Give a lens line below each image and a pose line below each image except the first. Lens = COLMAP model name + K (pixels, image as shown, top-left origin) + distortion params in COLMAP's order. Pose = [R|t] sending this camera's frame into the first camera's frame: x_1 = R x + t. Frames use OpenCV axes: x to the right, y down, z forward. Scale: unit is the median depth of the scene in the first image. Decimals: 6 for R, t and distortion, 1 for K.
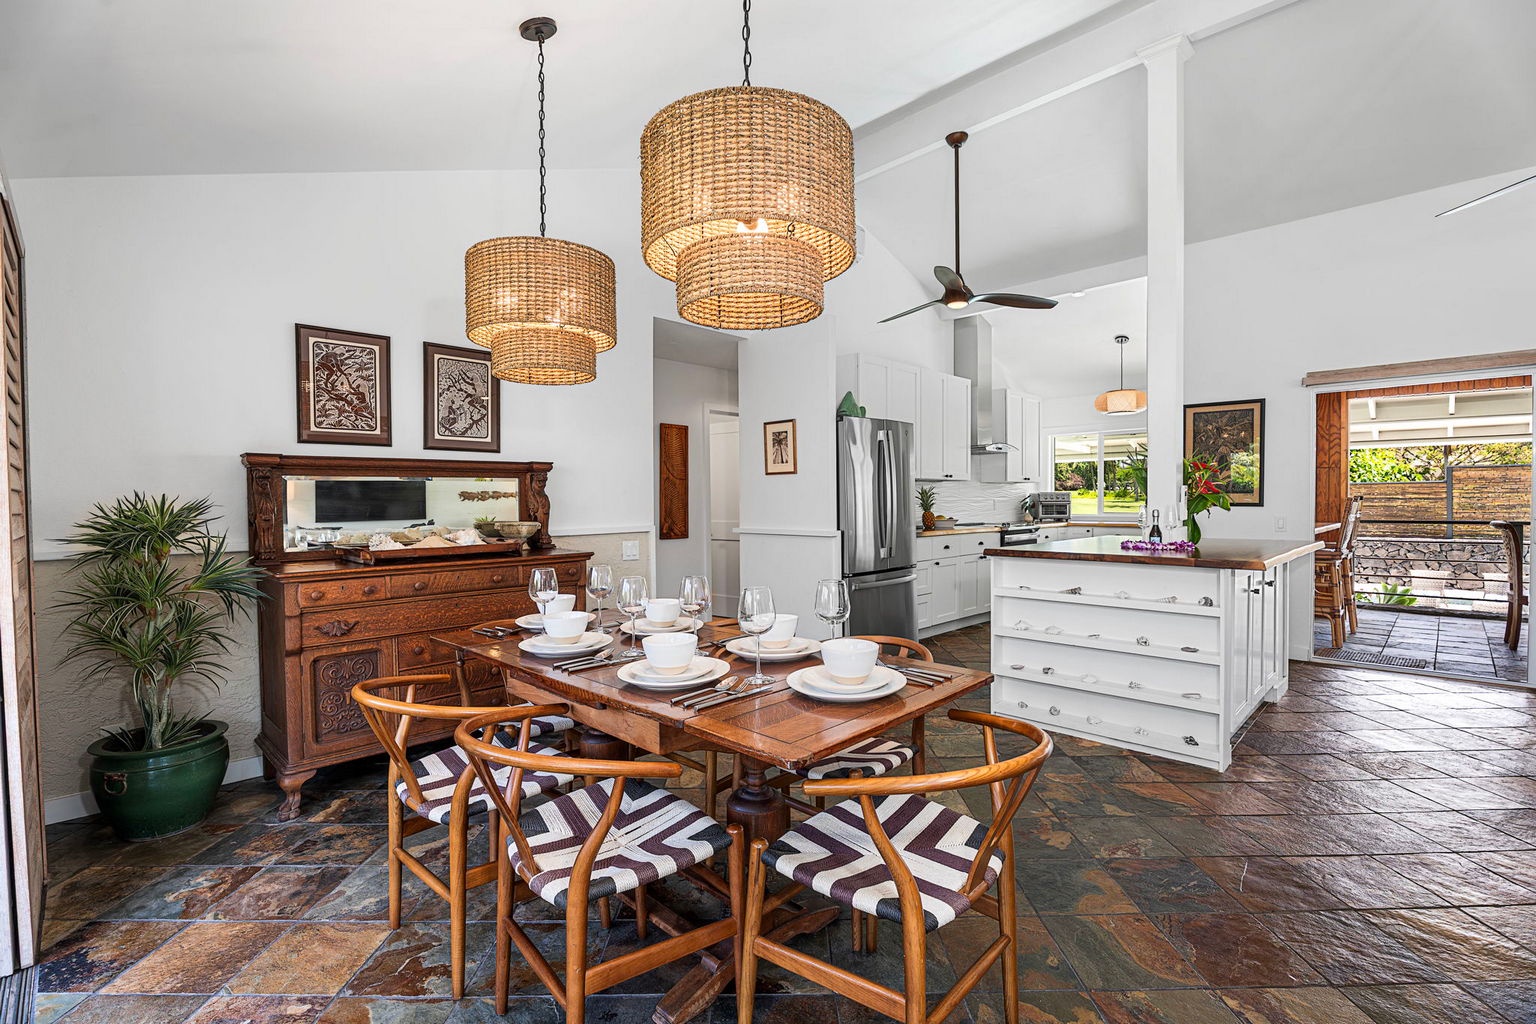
lens RADIAL K [[684.4, 0, 759.4], [0, 684.4, 513.6], [0, 0, 1]] dist [0.001807, 0.000602]
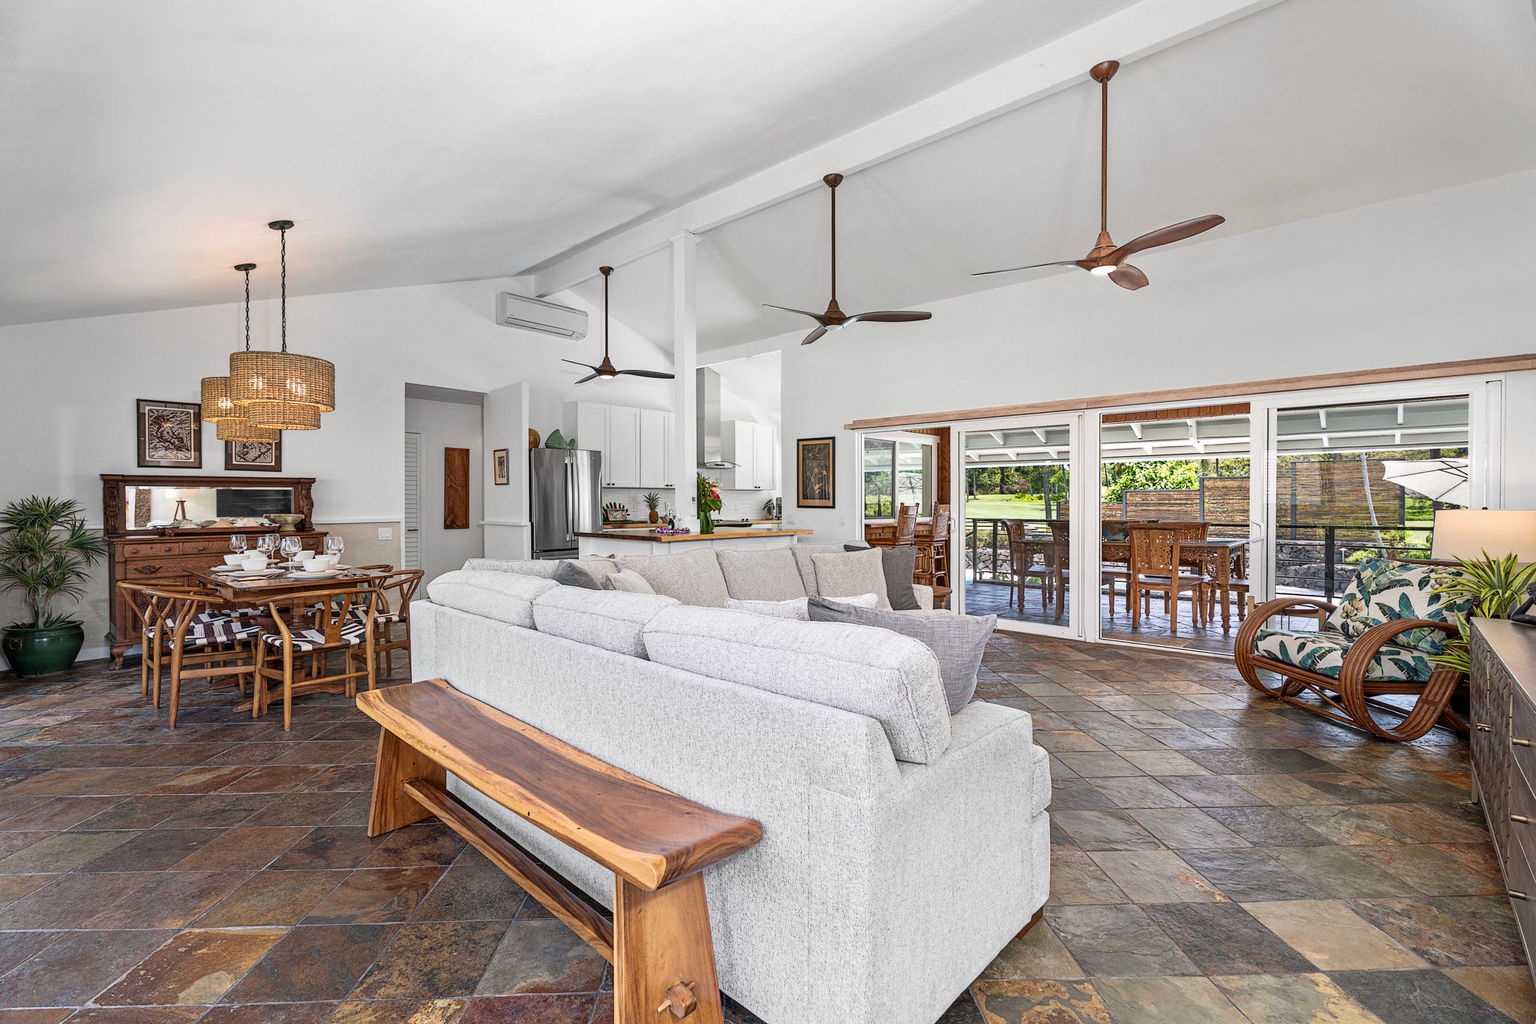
lens RADIAL K [[684.4, 0, 776.7], [0, 684.4, 508.3], [0, 0, 1]] dist [0.001807, 0.000602]
pose [[0.999438, 0.005523, 0.033058, 0.899290], [-0.005160, 0.999926, -0.011030, 0.011736], [-0.033116, 0.010854, 0.999393, -0.799352]]
